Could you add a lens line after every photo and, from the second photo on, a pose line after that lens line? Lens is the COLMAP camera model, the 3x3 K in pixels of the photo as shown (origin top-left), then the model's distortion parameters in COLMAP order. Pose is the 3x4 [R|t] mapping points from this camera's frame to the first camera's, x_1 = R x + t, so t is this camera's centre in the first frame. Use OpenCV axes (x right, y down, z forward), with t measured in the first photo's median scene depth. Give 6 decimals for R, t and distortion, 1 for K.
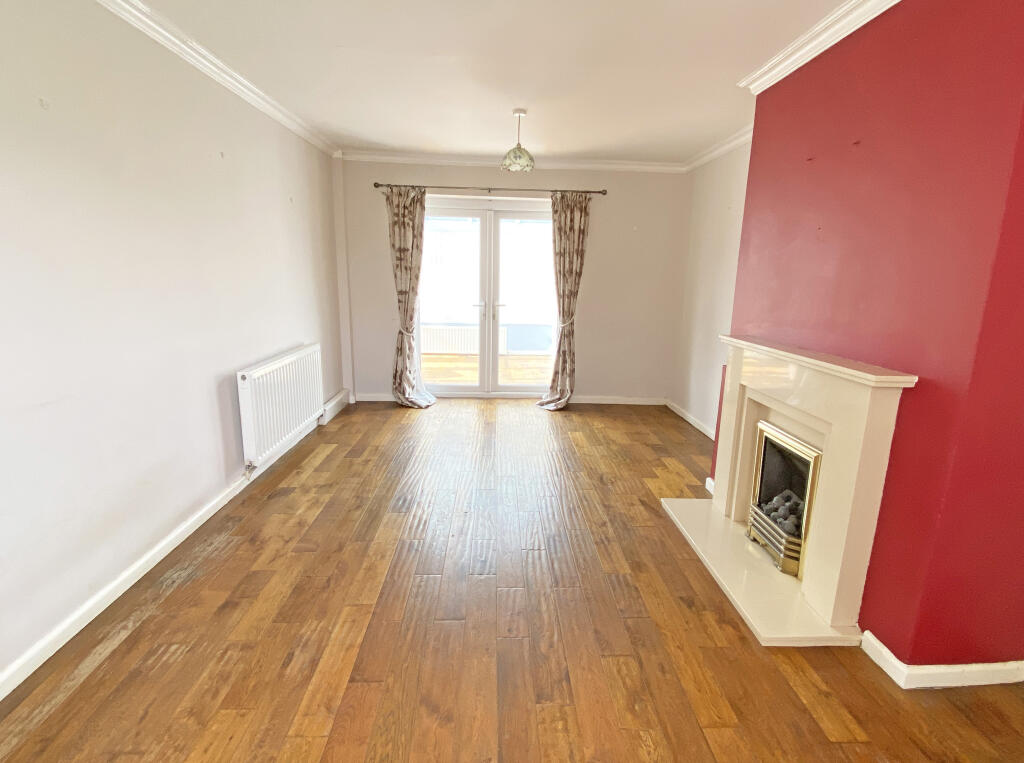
lens RADIAL K [[511.5, 0, 512.0], [0, 511.5, 381.5], [0, 0, 1]] dist [0.000887, -0.000087]
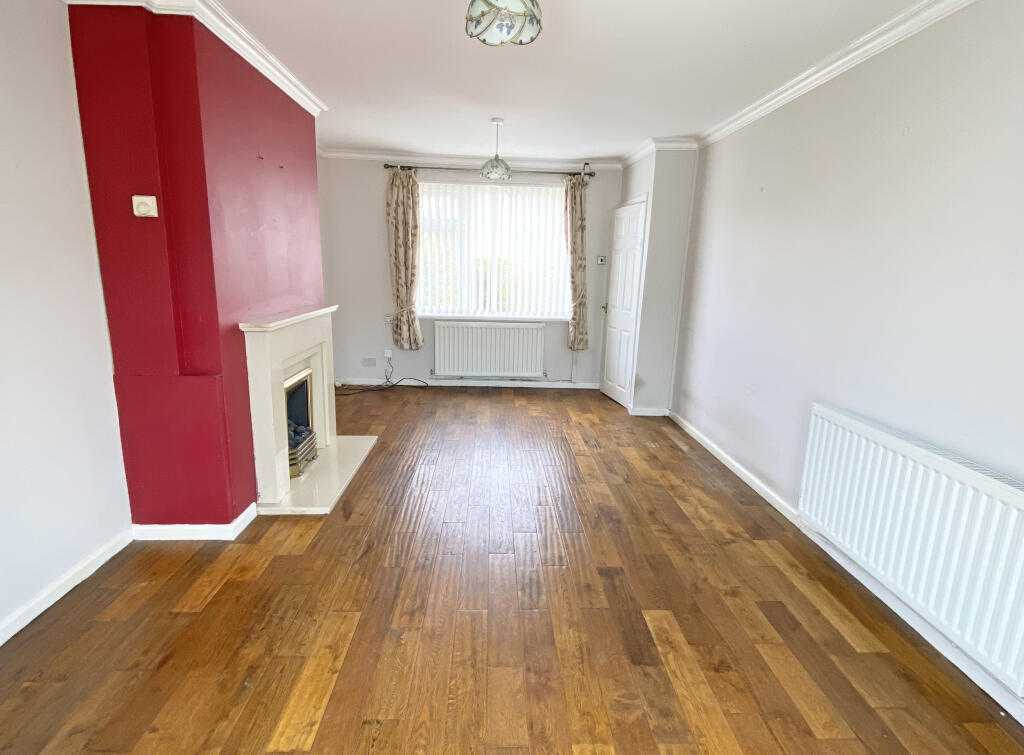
lens RADIAL K [[523.9, 0, 512.0], [0, 523.9, 377.5], [0, 0, 1]] dist [-0.001349, -0.000221]
pose [[-0.998672, -0.049260, -0.015068, -0.005017], [-0.051133, 0.912485, 0.405903, -0.386537], [-0.006246, 0.406135, -0.913792, 1.810300]]
